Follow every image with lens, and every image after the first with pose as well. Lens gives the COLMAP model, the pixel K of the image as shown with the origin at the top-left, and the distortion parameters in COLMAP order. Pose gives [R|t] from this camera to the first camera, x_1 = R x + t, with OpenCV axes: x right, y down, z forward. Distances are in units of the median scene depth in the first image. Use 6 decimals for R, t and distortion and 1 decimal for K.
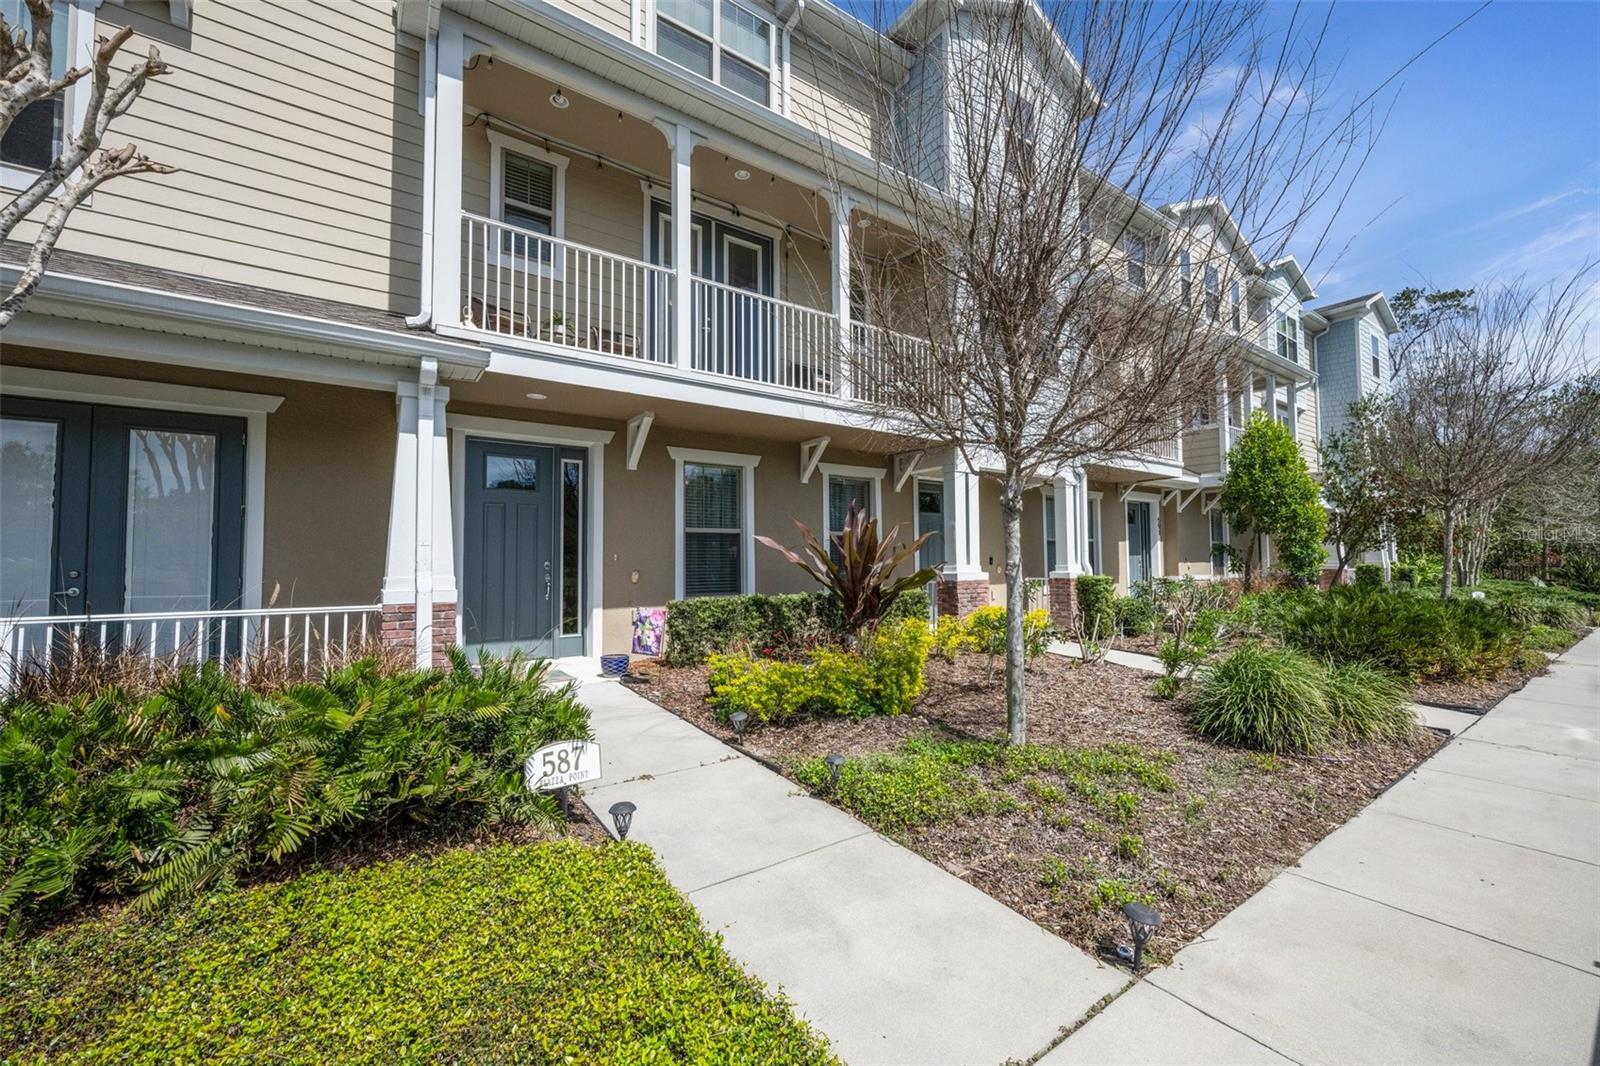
lens RADIAL K [[634.1, 0, 800.1], [0, 634.1, 534.4], [0, 0, 1]] dist [-0.001649, -0.000132]
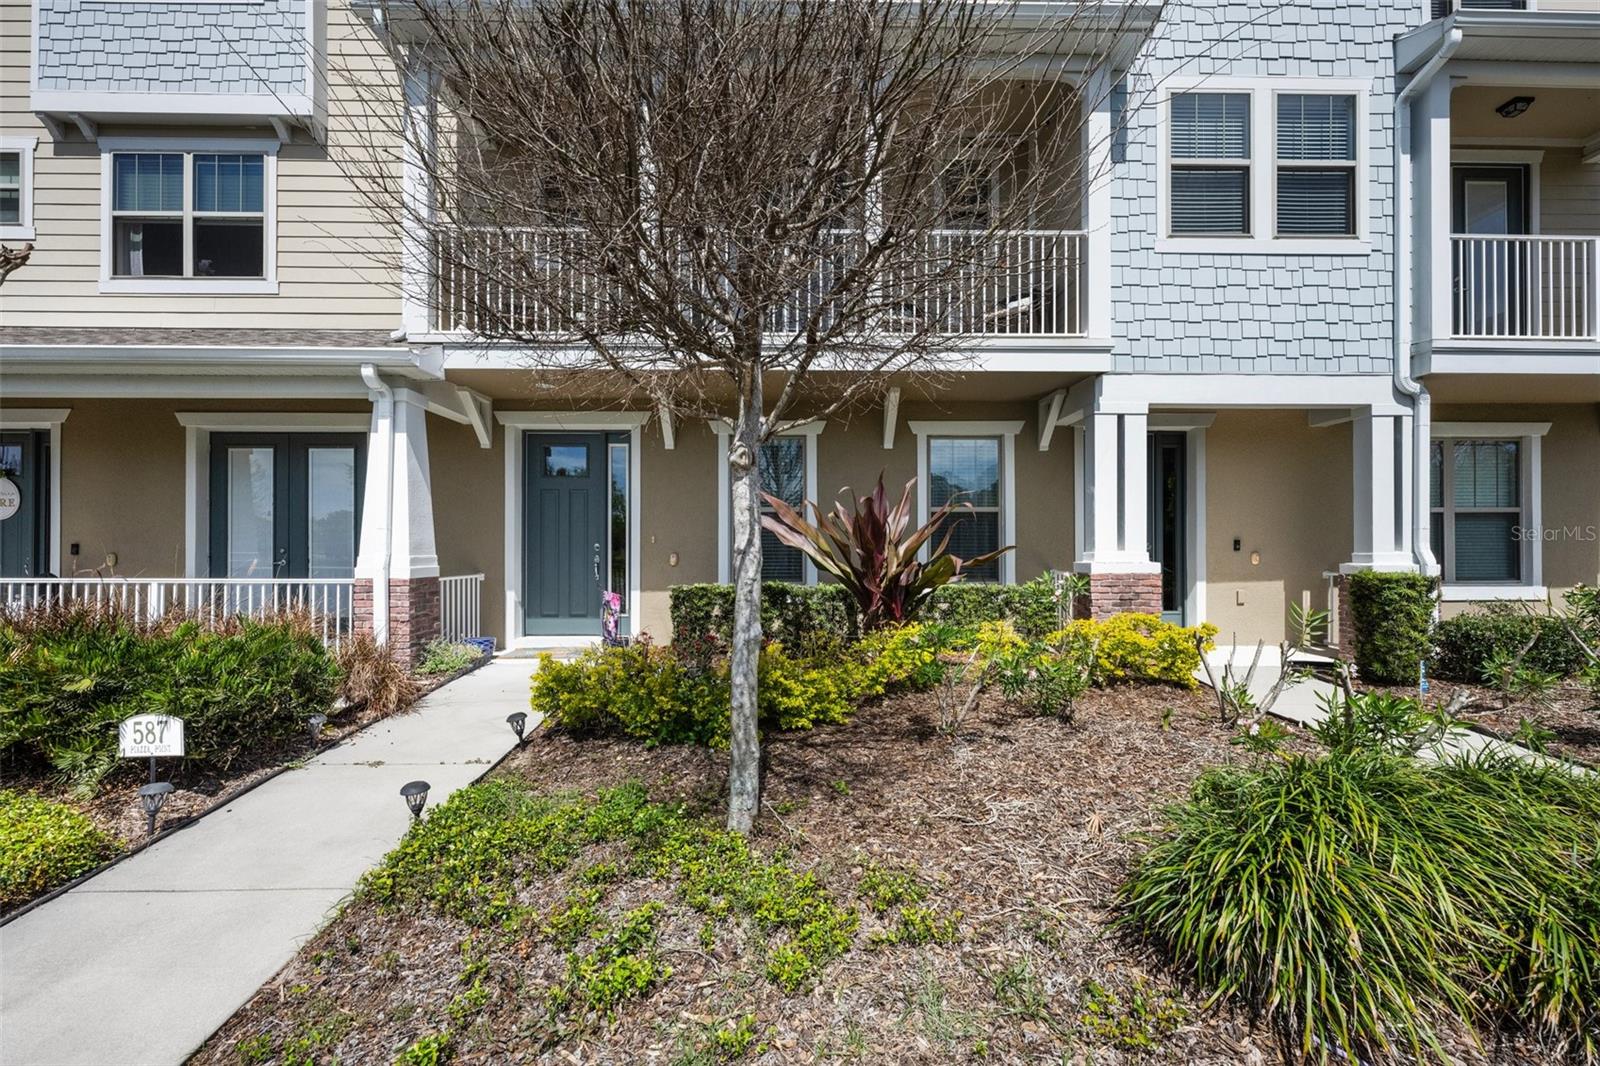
lens RADIAL K [[640.3, 0, 802.9], [0, 640.3, 541.1], [0, 0, 1]] dist [-0.000031, 0.000133]
pose [[0.827100, 0.001313, -0.562054, 0.529279], [0.019728, 0.999313, 0.031365, 0.014018], [0.561709, -0.037031, 0.826506, 0.352093]]
